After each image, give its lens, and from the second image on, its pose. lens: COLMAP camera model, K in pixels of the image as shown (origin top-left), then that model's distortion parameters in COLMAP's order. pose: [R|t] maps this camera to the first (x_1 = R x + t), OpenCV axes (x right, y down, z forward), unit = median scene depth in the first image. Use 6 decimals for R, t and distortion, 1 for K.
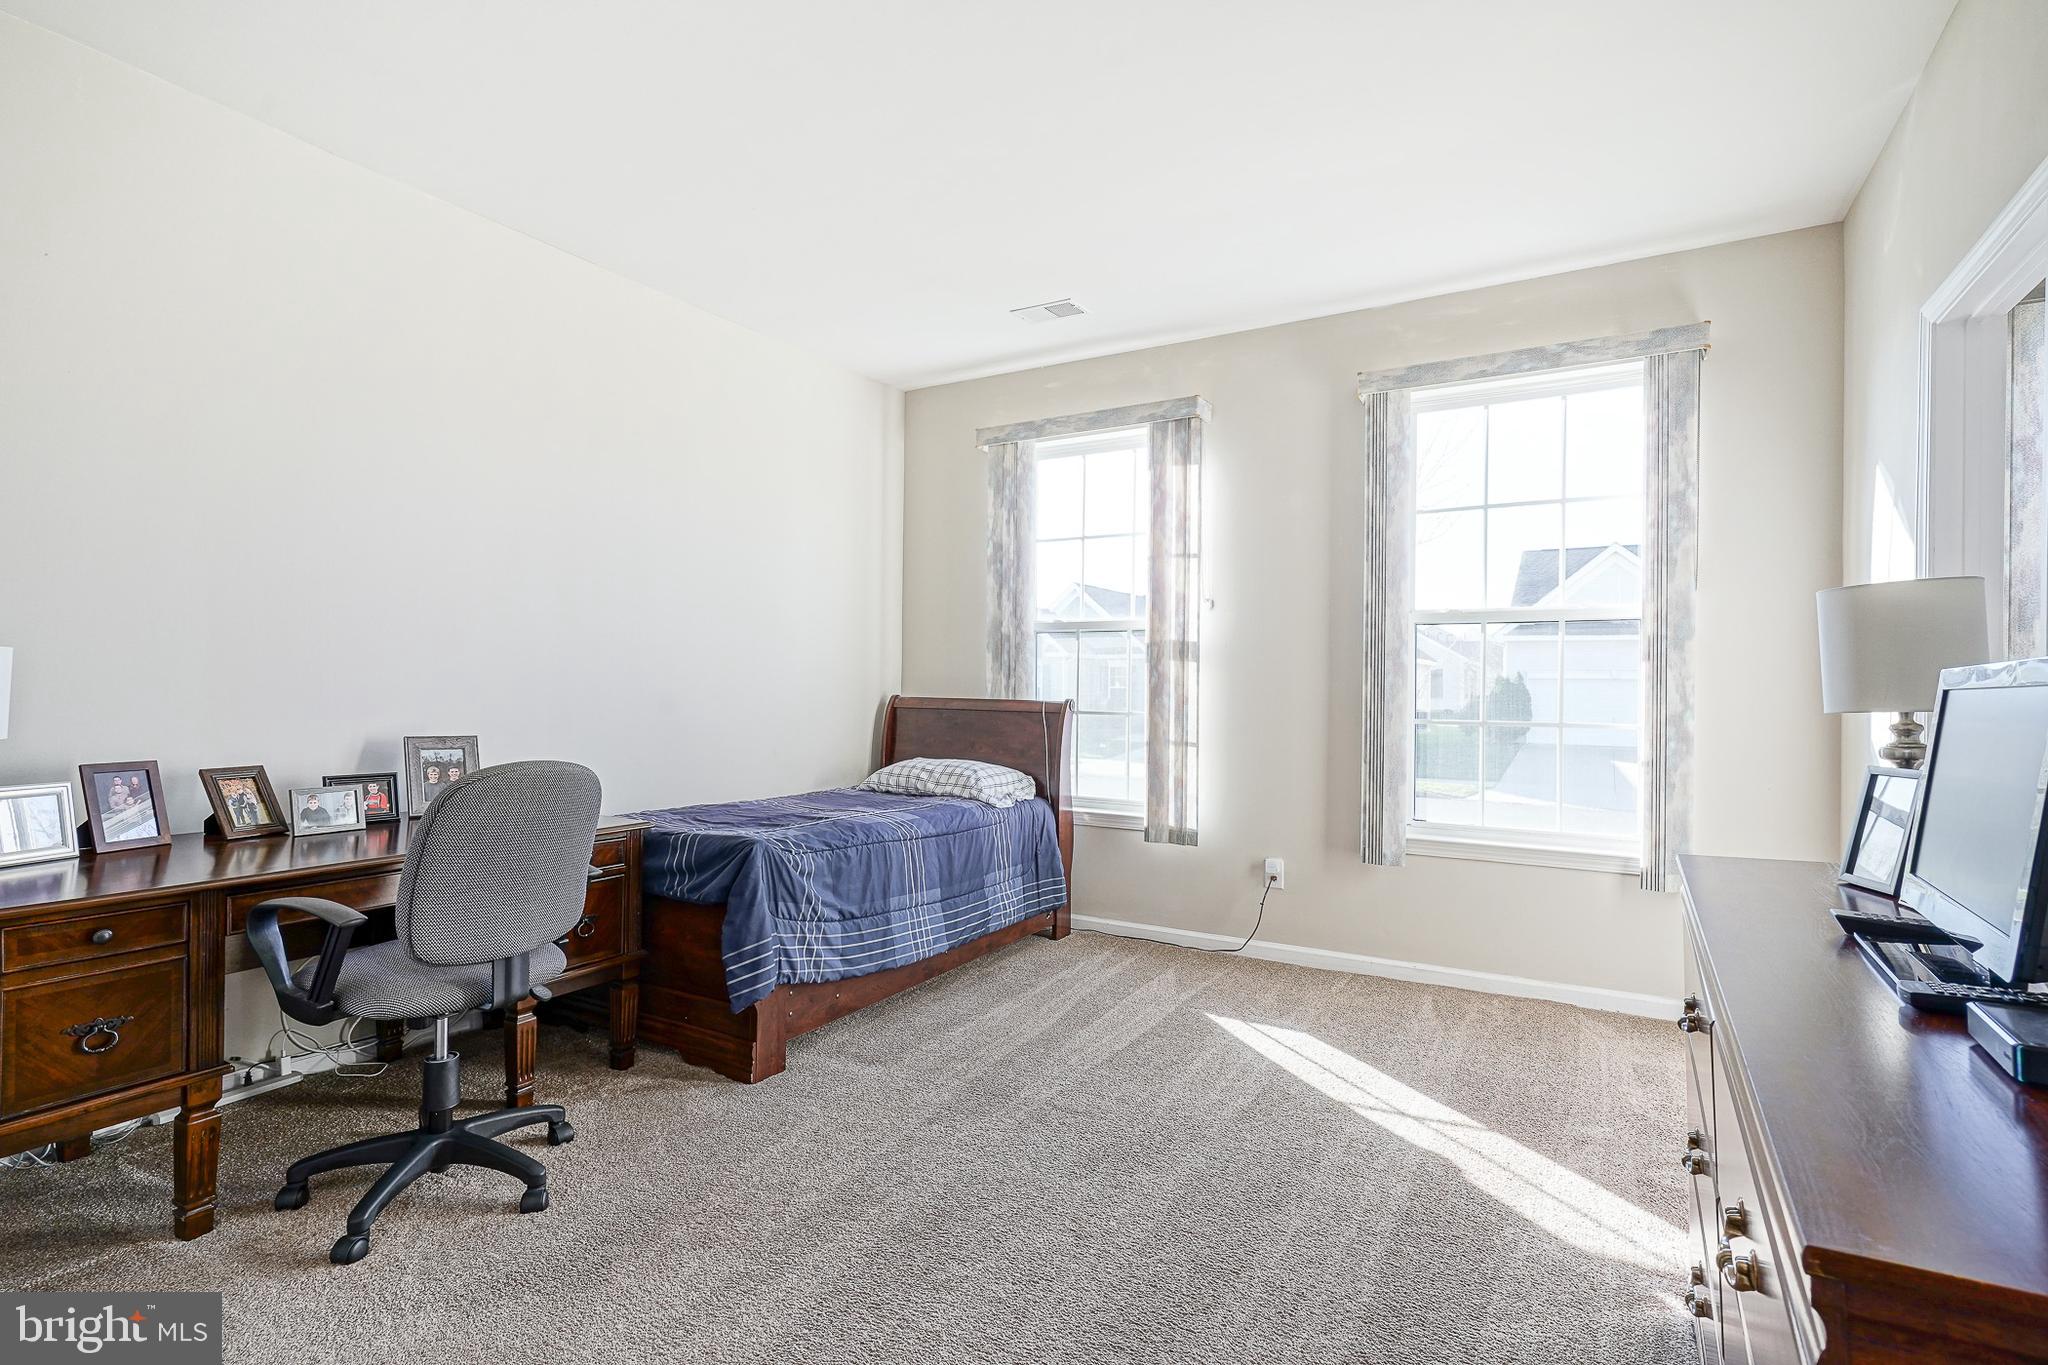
lens RADIAL K [[991.8, 0, 1024.0], [0, 991.8, 682.5], [0, 0, 1]] dist [-0.010390, 0.005562]
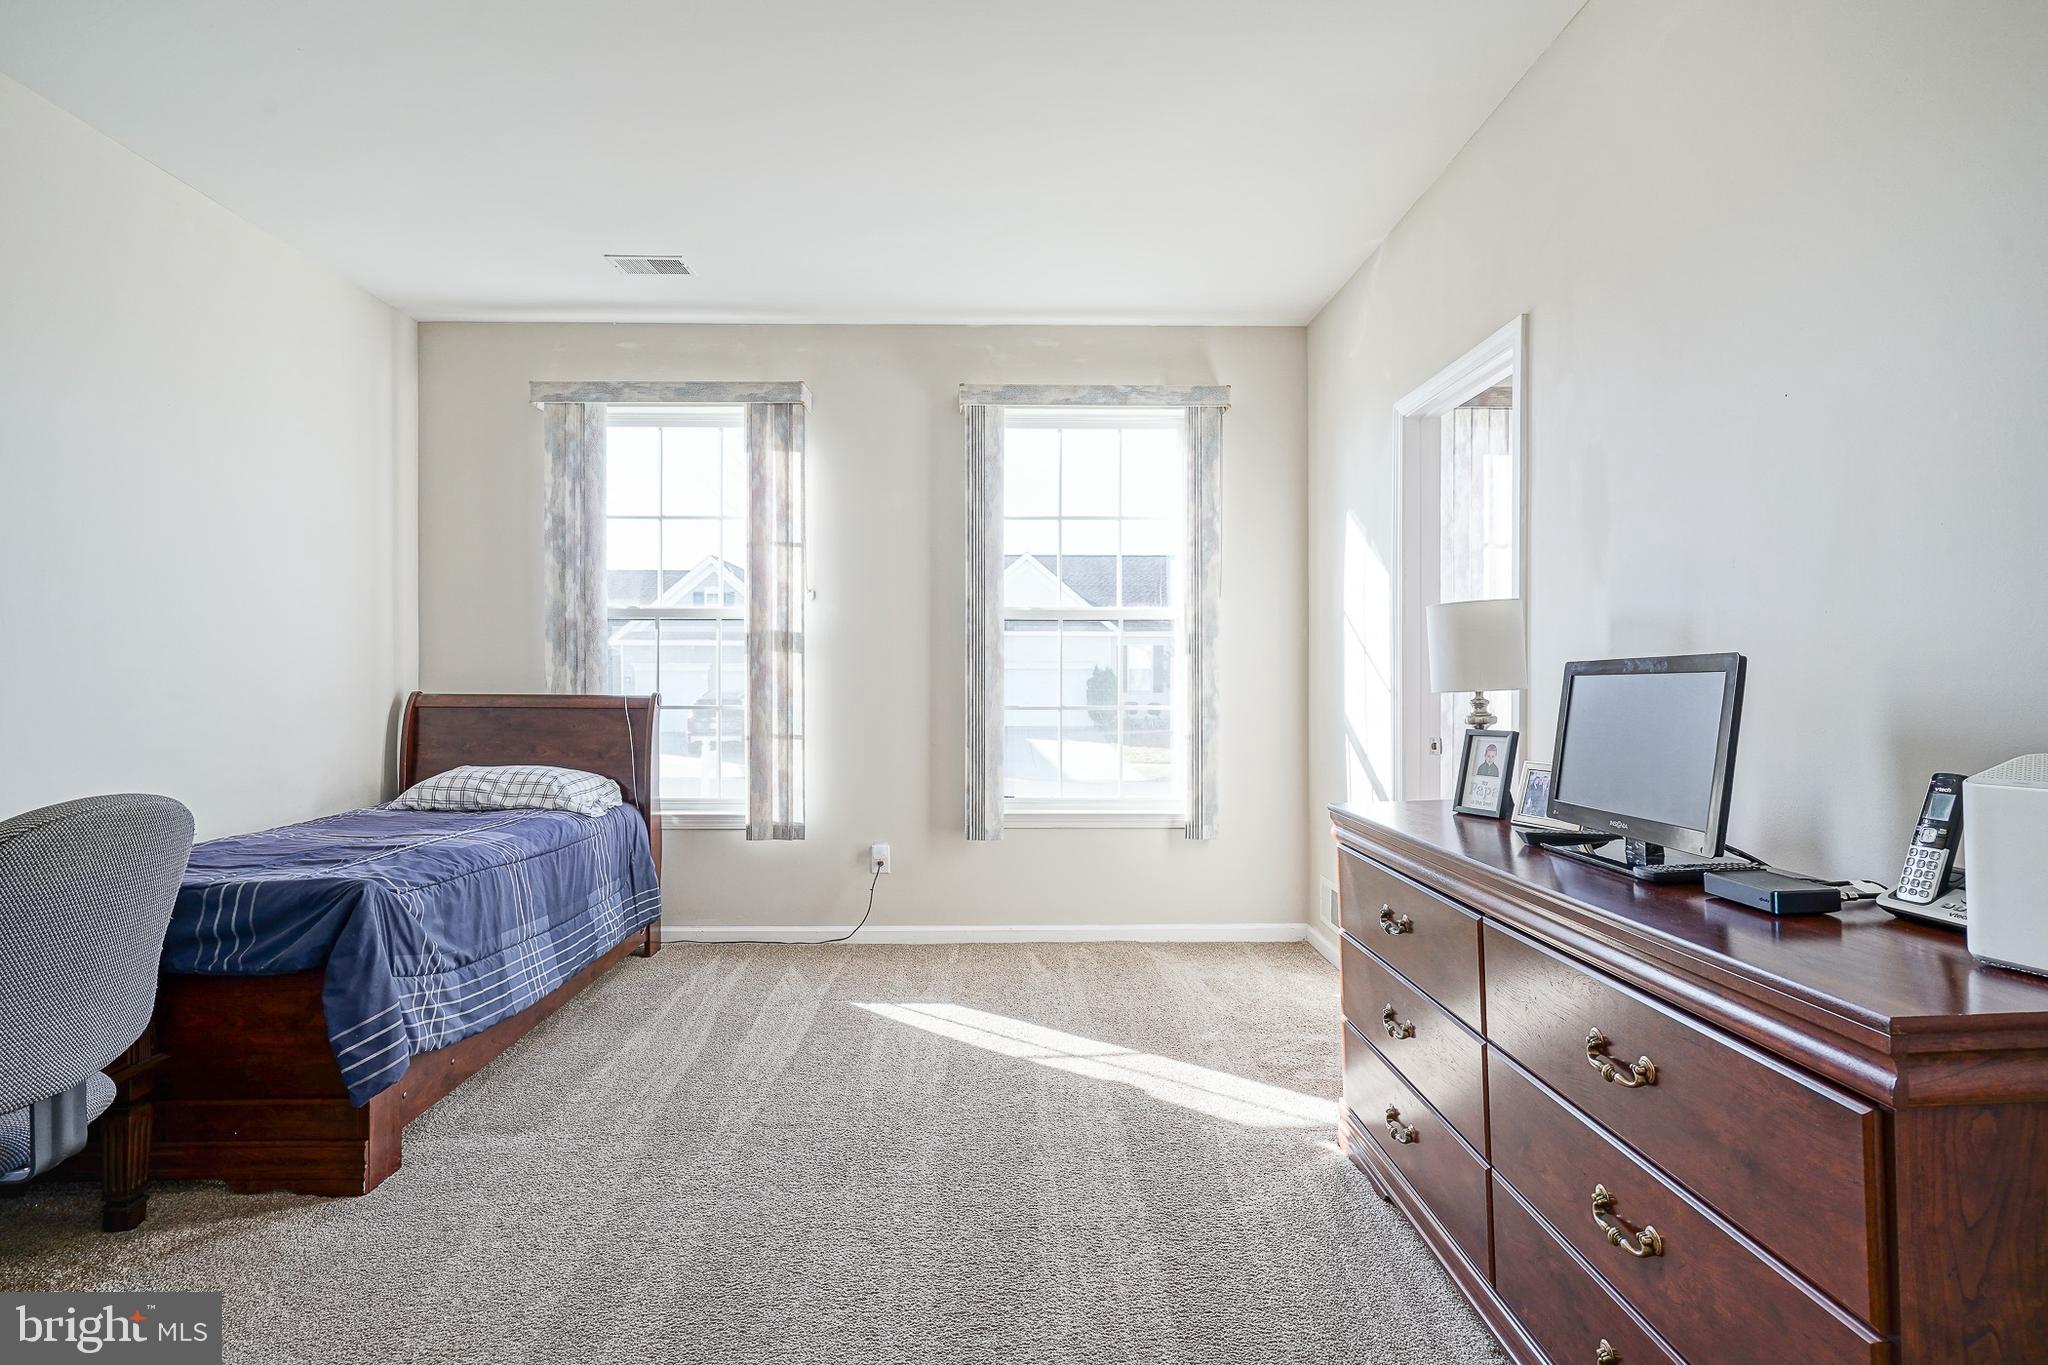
lens RADIAL K [[991.8, 0, 1024.0], [0, 991.8, 682.5], [0, 0, 1]] dist [-0.010390, 0.005562]
pose [[0.848510, -0.011199, 0.529061, -0.176100], [0.006228, 0.999918, 0.011177, -0.001189], [-0.529143, -0.006189, 0.848510, 0.051939]]
